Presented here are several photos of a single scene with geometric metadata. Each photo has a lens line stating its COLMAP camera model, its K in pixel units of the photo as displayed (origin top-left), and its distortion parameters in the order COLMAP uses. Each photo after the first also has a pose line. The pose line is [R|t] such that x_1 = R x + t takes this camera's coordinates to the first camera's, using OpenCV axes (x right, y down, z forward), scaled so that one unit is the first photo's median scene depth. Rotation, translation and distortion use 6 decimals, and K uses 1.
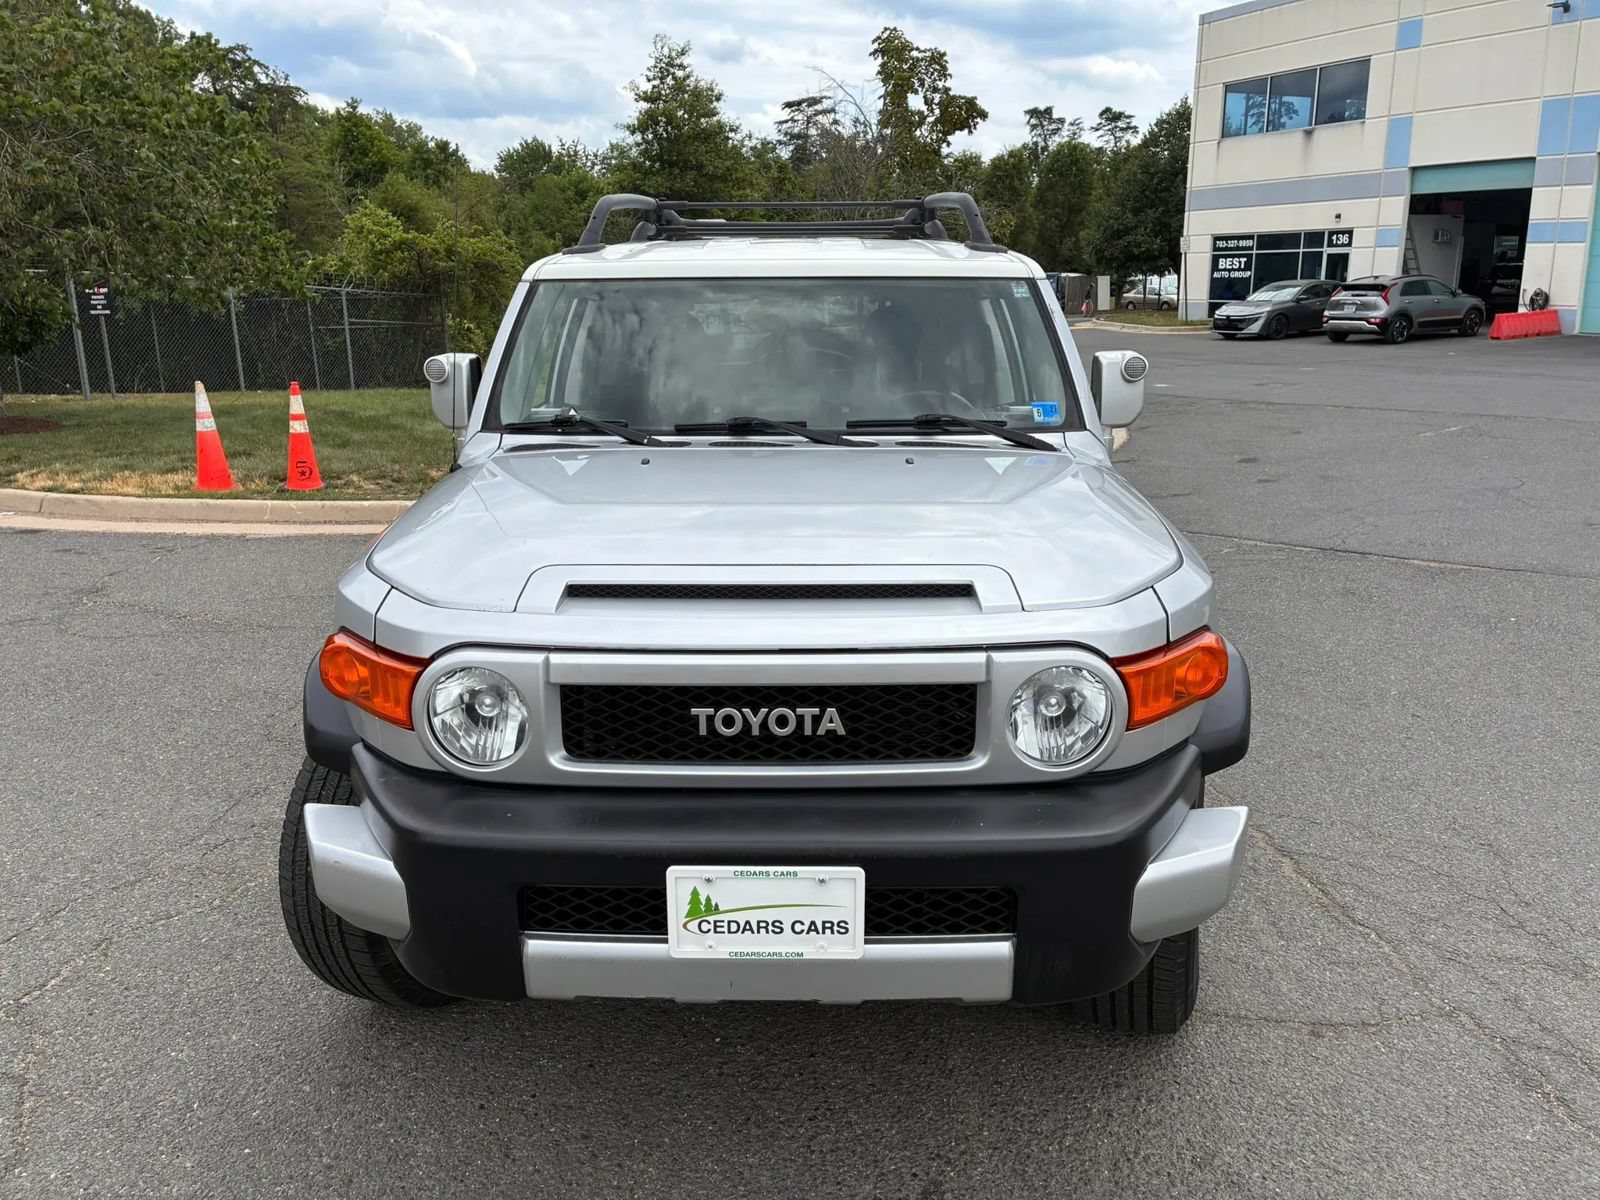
lens RADIAL K [[1197.4, 0, 798.1], [0, 1197.4, 584.3], [0, 0, 1]] dist [0.080063, -0.092922]
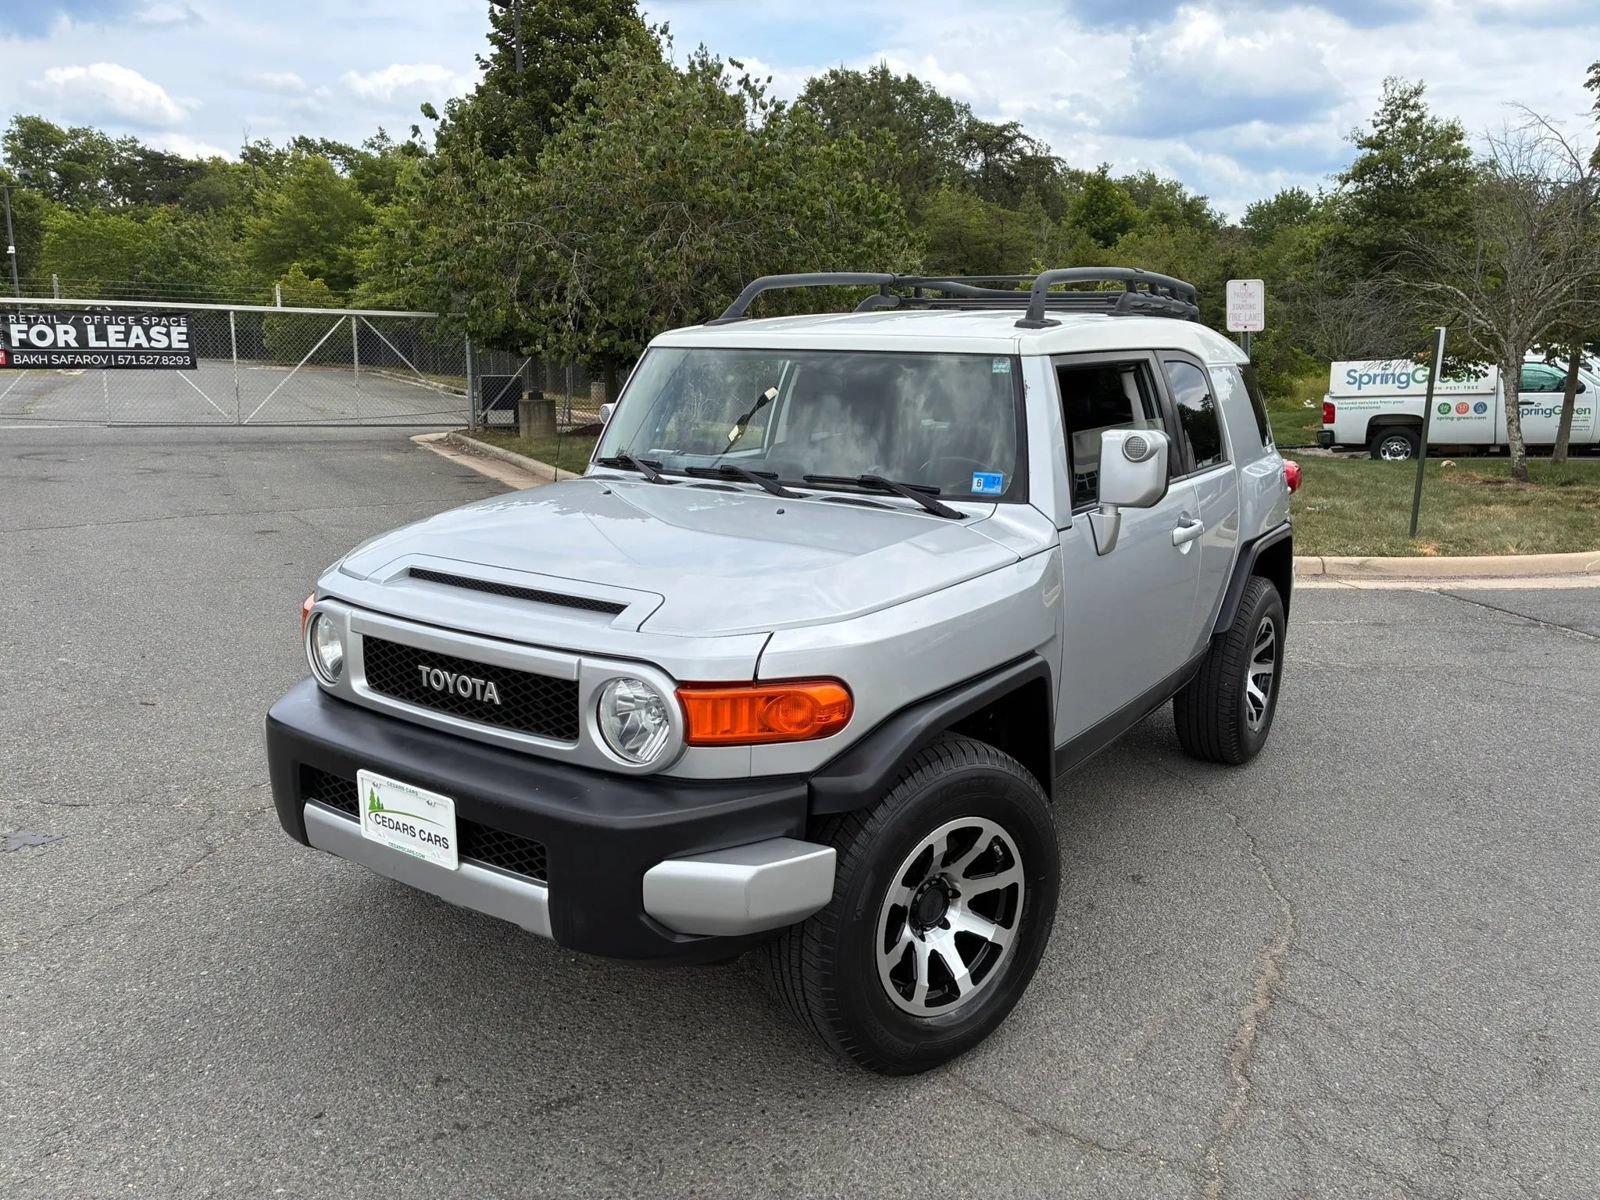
lens RADIAL K [[1207.1, 0, 800.0], [0, 1207.1, 591.6], [0, 0, 1]] dist [0.063215, -0.084291]
pose [[0.836153, 0.126327, -0.533750, 0.990015], [-0.146580, 0.989189, 0.004493, -0.048213], [0.528547, 0.074481, 0.845630, 0.056692]]
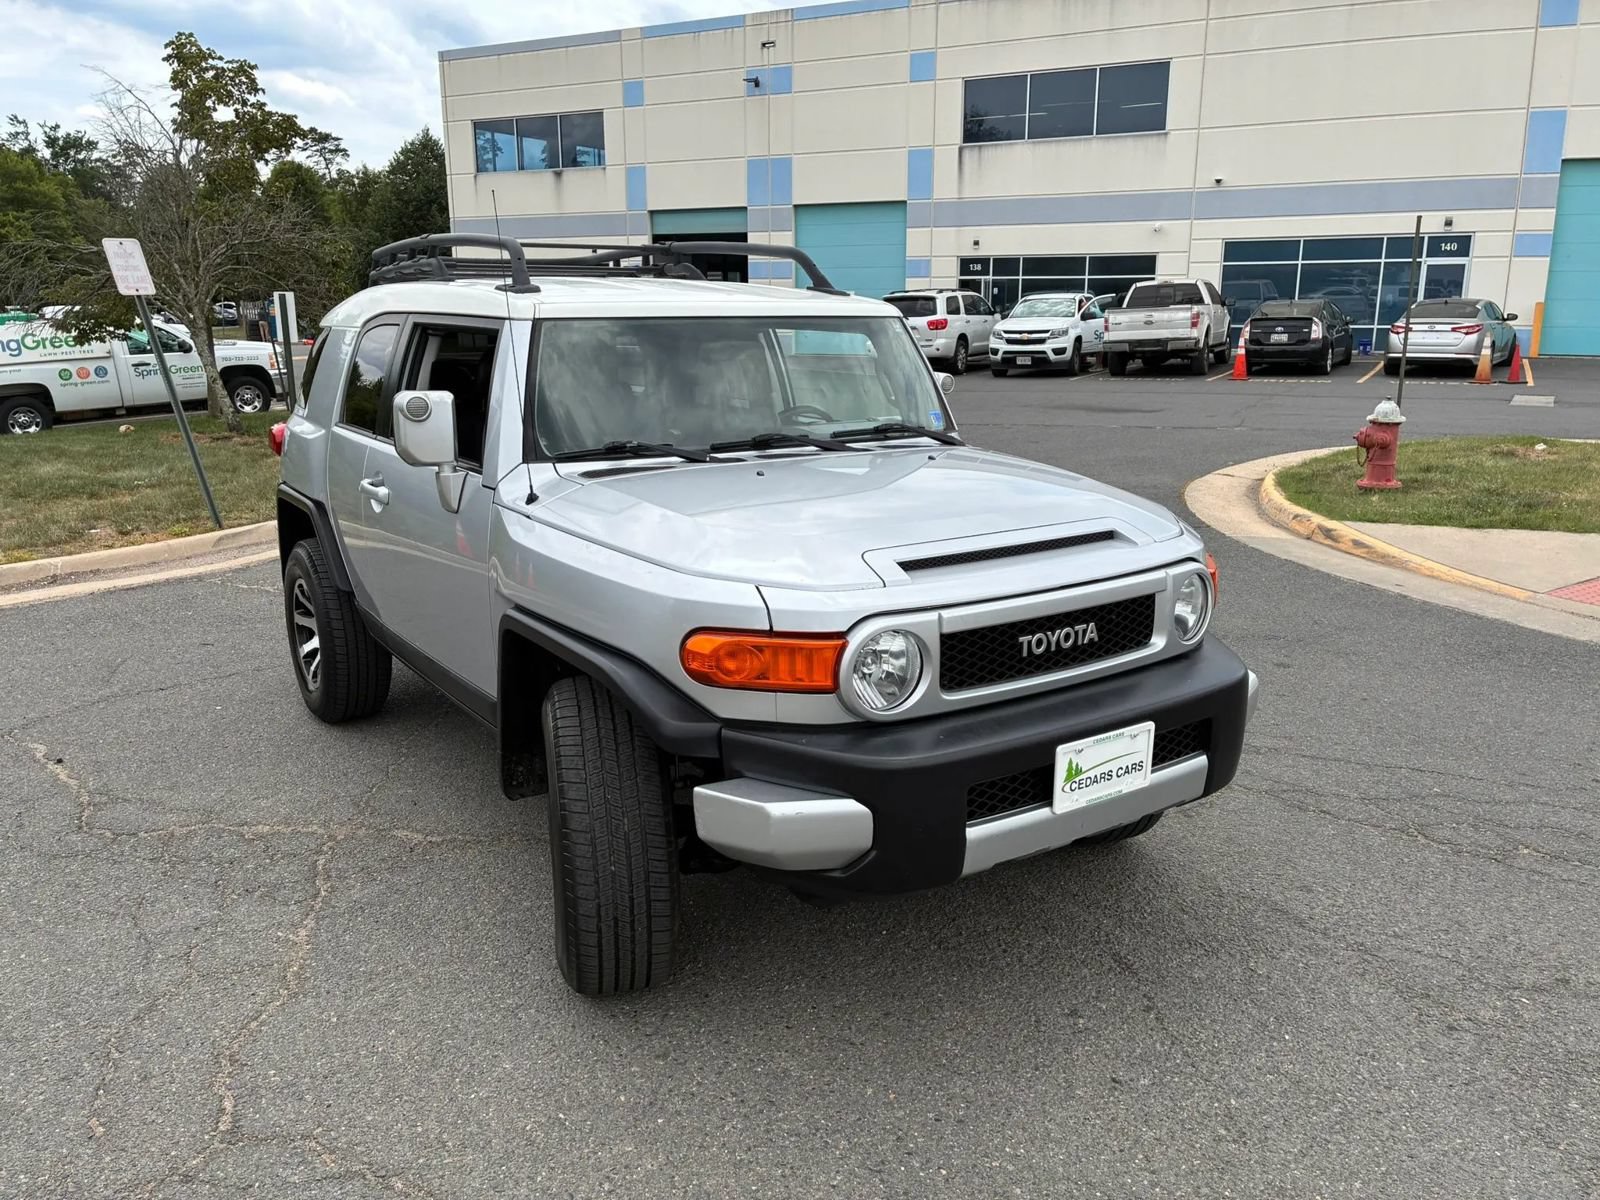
lens RADIAL K [[1197.4, 0, 798.1], [0, 1197.4, 584.3], [0, 0, 1]] dist [0.080063, -0.092922]
pose [[0.822064, -0.126337, 0.555203, -1.034285], [0.137275, 0.990287, 0.022083, -0.020461], [-0.552600, 0.058062, 0.831422, 0.004702]]
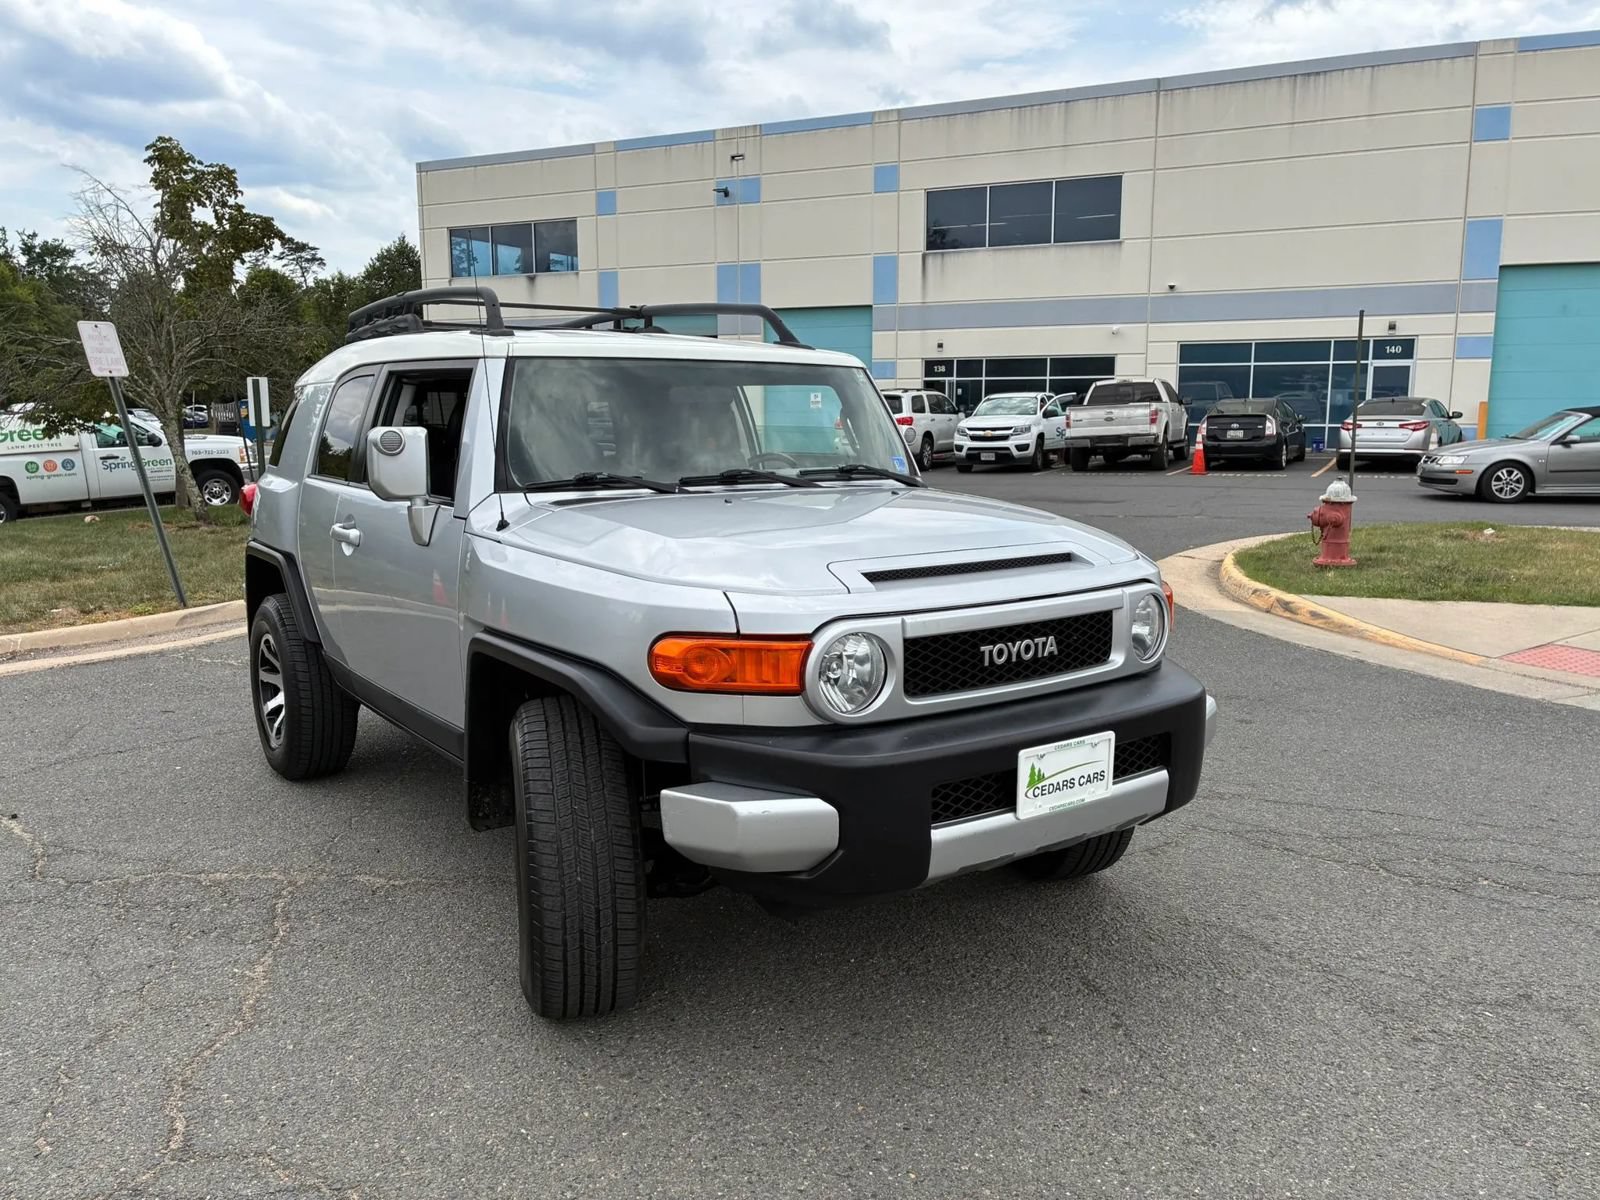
lens RADIAL K [[1197.4, 0, 798.1], [0, 1197.4, 584.3], [0, 0, 1]] dist [0.080063, -0.092922]
pose [[0.807210, -0.080842, 0.584702, -1.058683], [0.140802, 0.988353, -0.057732, 0.081666], [-0.573225, 0.128929, 0.809191, -0.012094]]
